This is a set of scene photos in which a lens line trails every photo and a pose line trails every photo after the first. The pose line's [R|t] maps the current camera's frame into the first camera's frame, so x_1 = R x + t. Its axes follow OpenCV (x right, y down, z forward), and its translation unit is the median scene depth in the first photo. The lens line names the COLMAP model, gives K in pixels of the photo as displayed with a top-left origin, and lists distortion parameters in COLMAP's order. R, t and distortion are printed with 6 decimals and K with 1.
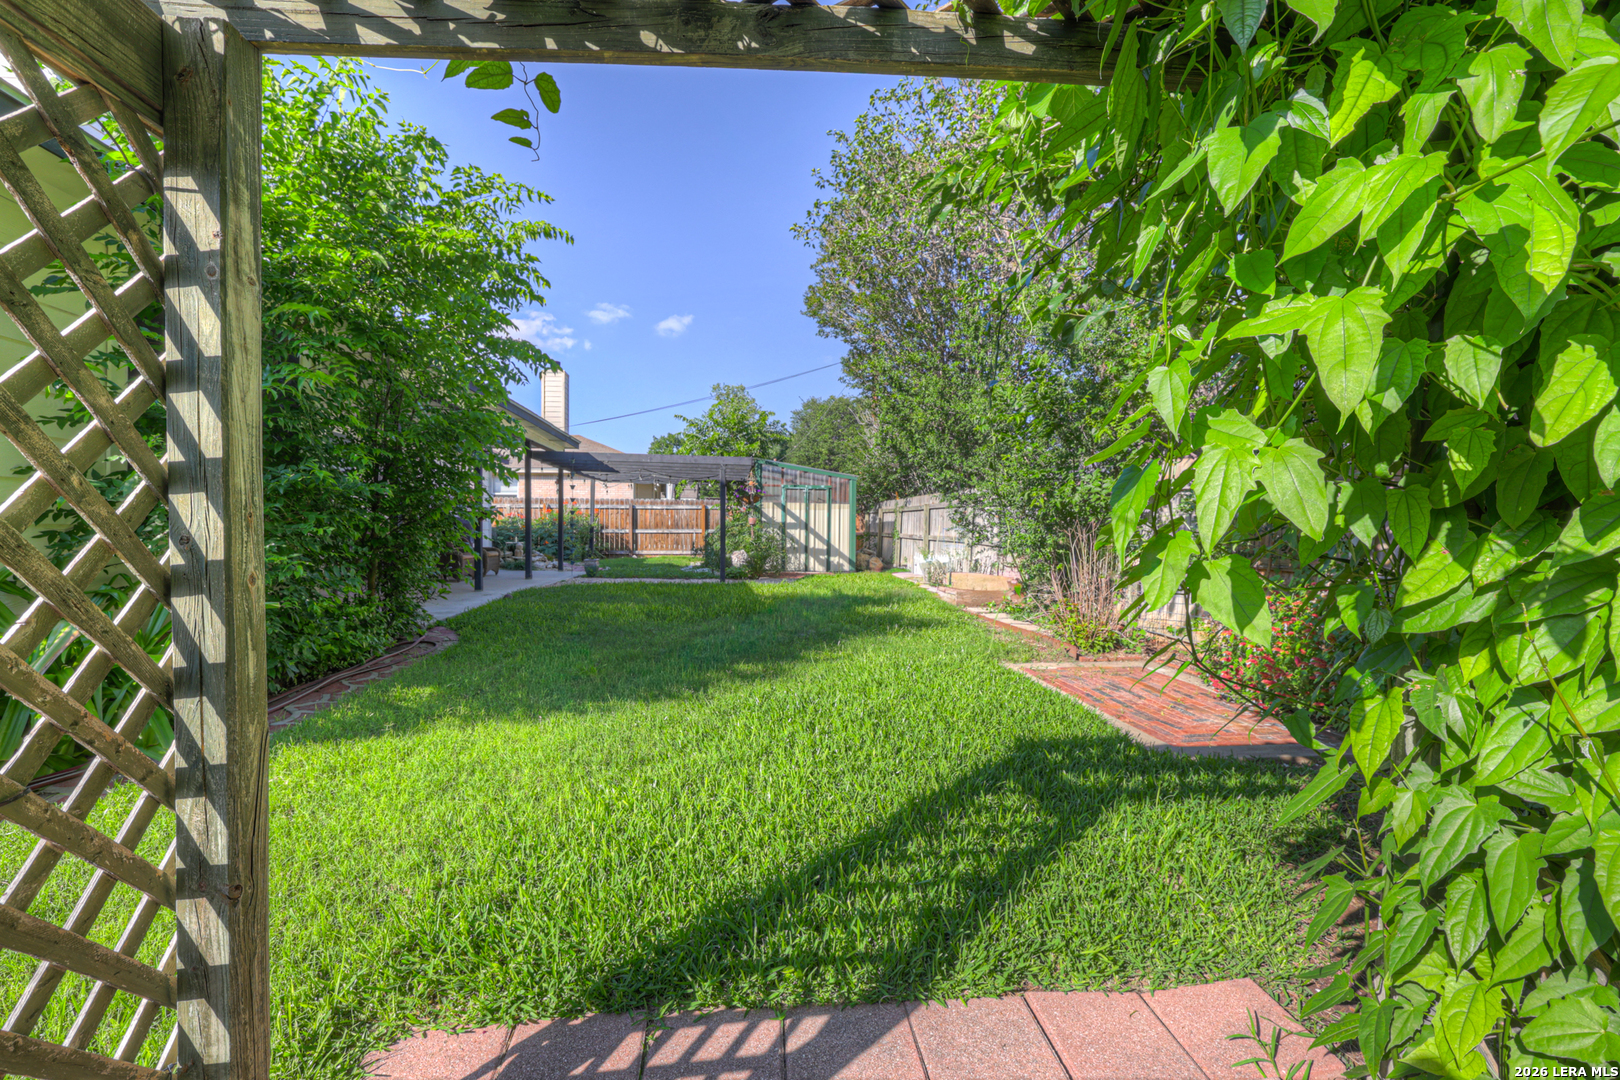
lens RADIAL K [[695.5, 0, 796.1], [0, 695.5, 538.1], [0, 0, 1]] dist [-0.020351, 0.002349]
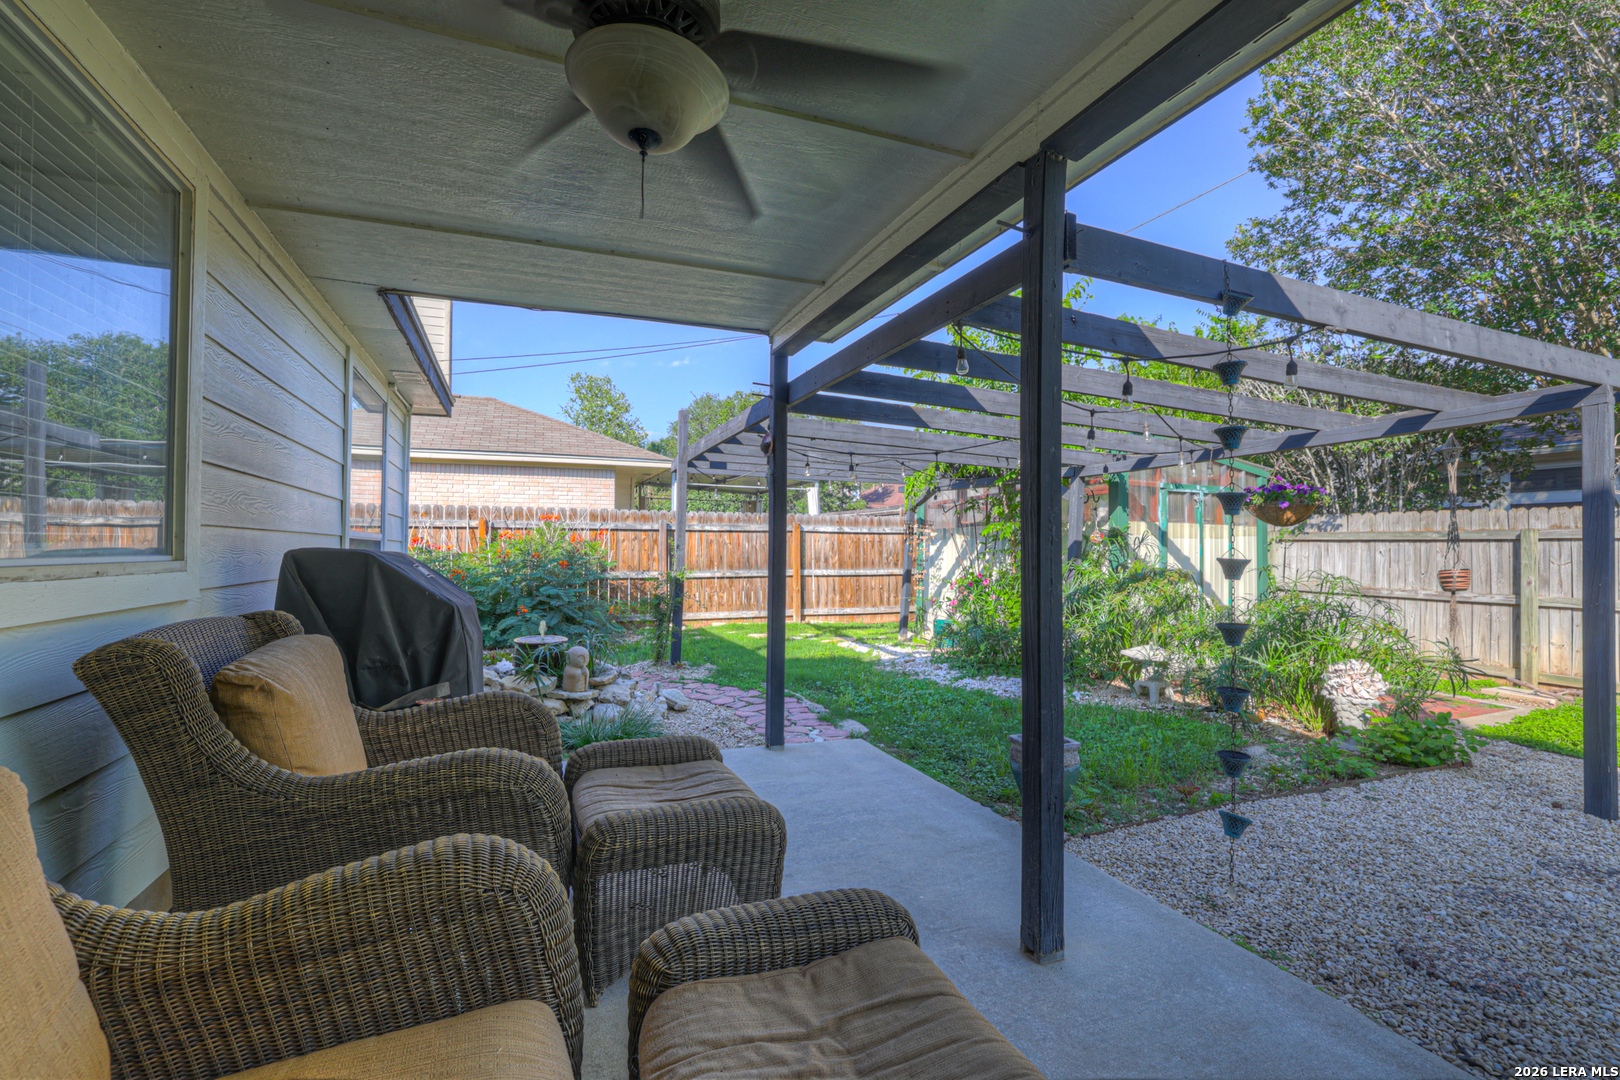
lens RADIAL K [[695.5, 0, 785.8], [0, 695.5, 541.5], [0, 0, 1]] dist [-0.020351, 0.002349]
pose [[0.966482, 0.005922, 0.256667, -0.358029], [-0.000824, 0.999800, -0.019962, -0.030941], [-0.256734, 0.019082, 0.966294, 0.629405]]
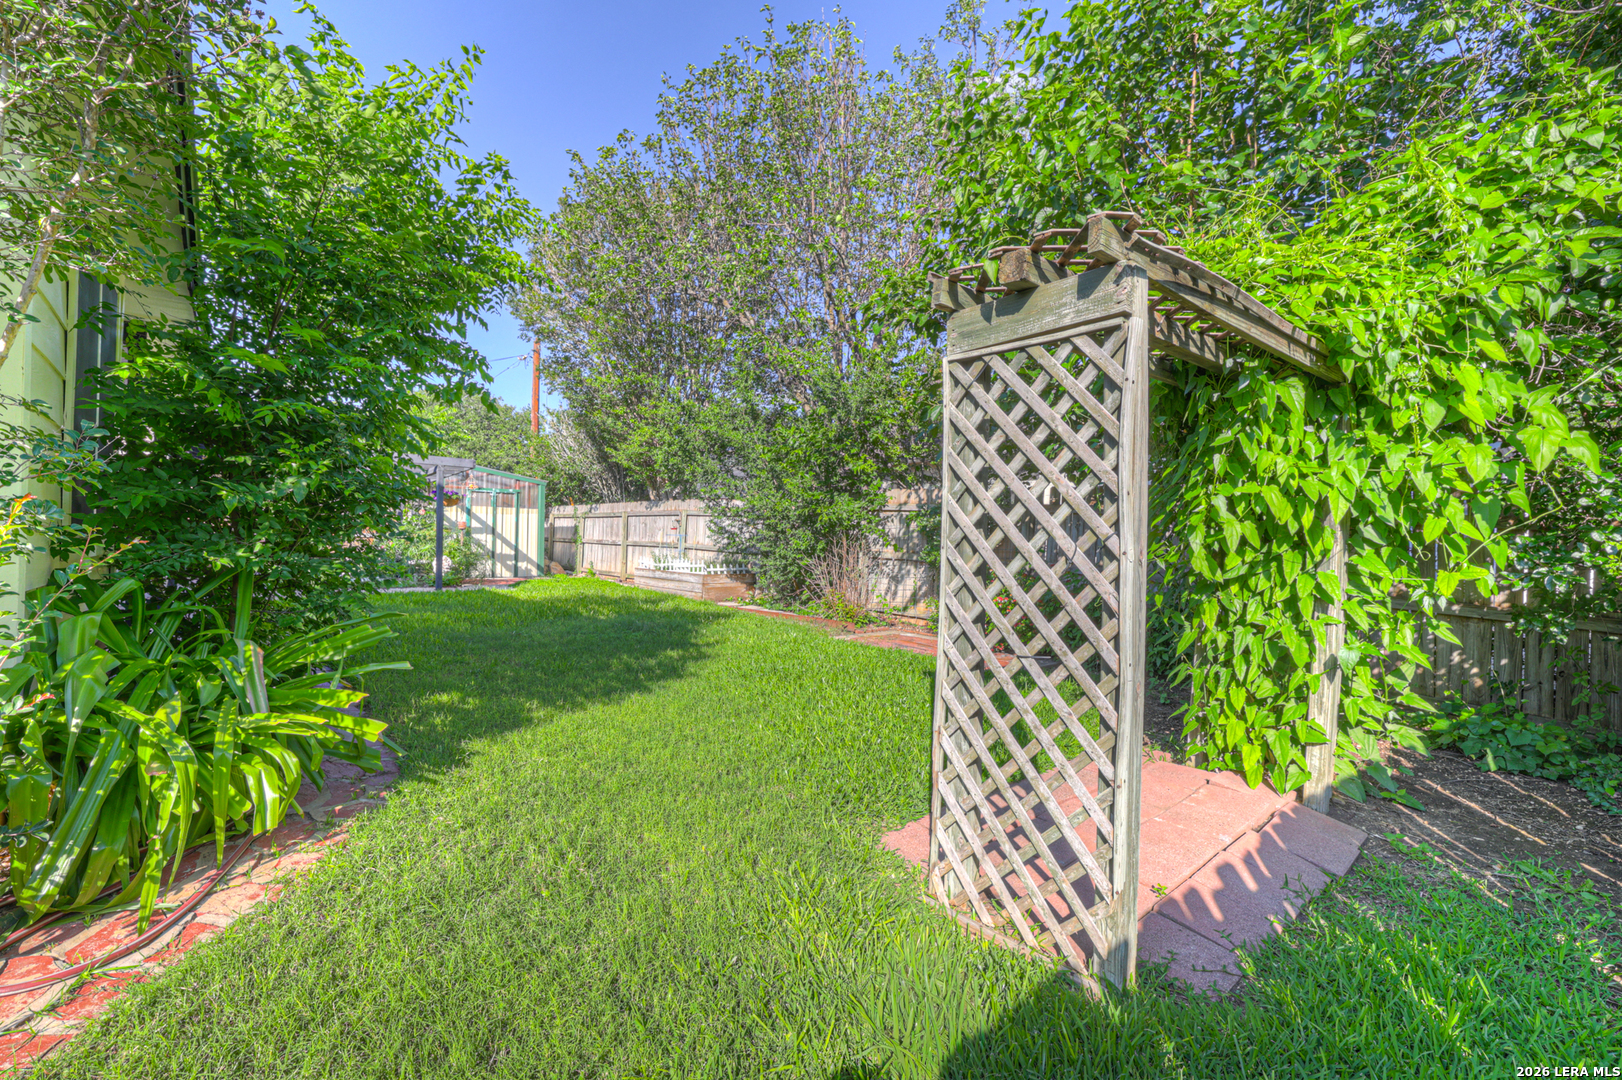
lens RADIAL K [[696.4, 0, 805.4], [0, 696.4, 533.9], [0, 0, 1]] dist [-0.020351, 0.002349]
pose [[0.826394, 0.002573, 0.563087, -0.167623], [0.003048, 0.999954, -0.009041, -0.002849], [-0.563084, 0.009188, 0.826348, -0.035436]]
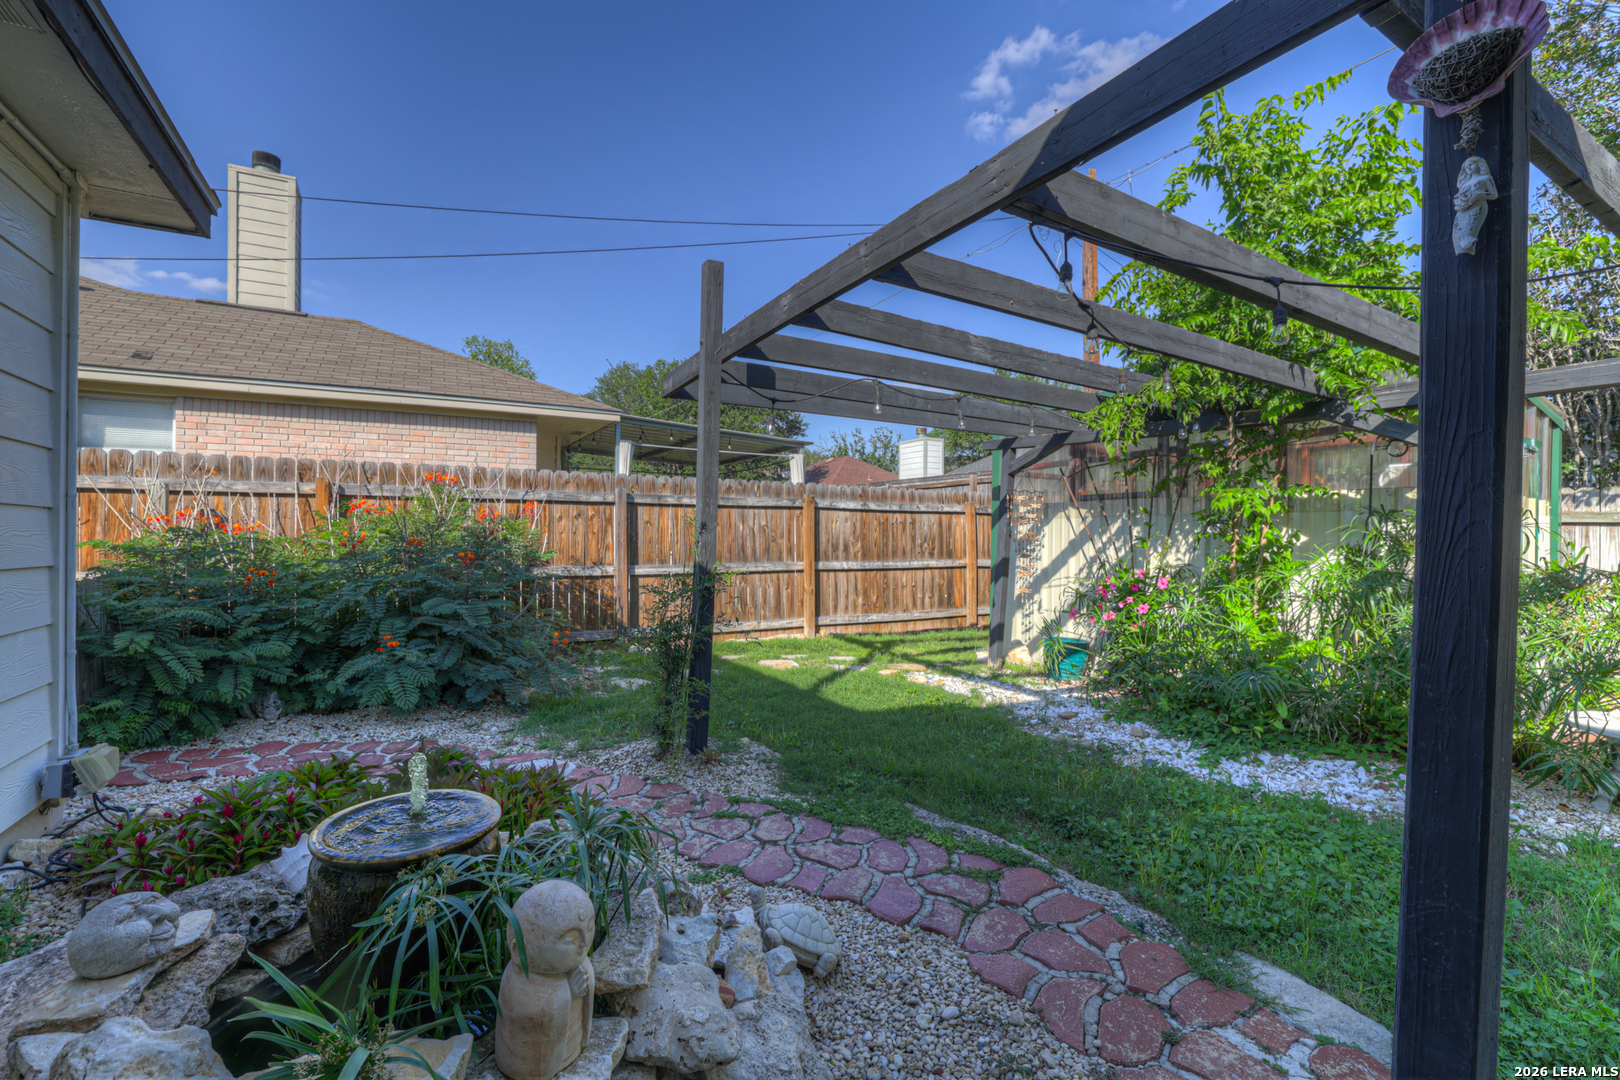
lens RADIAL K [[695.5, 0, 793.8], [0, 695.5, 538.0], [0, 0, 1]] dist [-0.020351, 0.002349]
pose [[0.919872, 0.003978, 0.392199, -0.372796], [-0.002510, 0.999988, -0.004256, -0.031357], [-0.392211, 0.002931, 0.919871, 0.846773]]
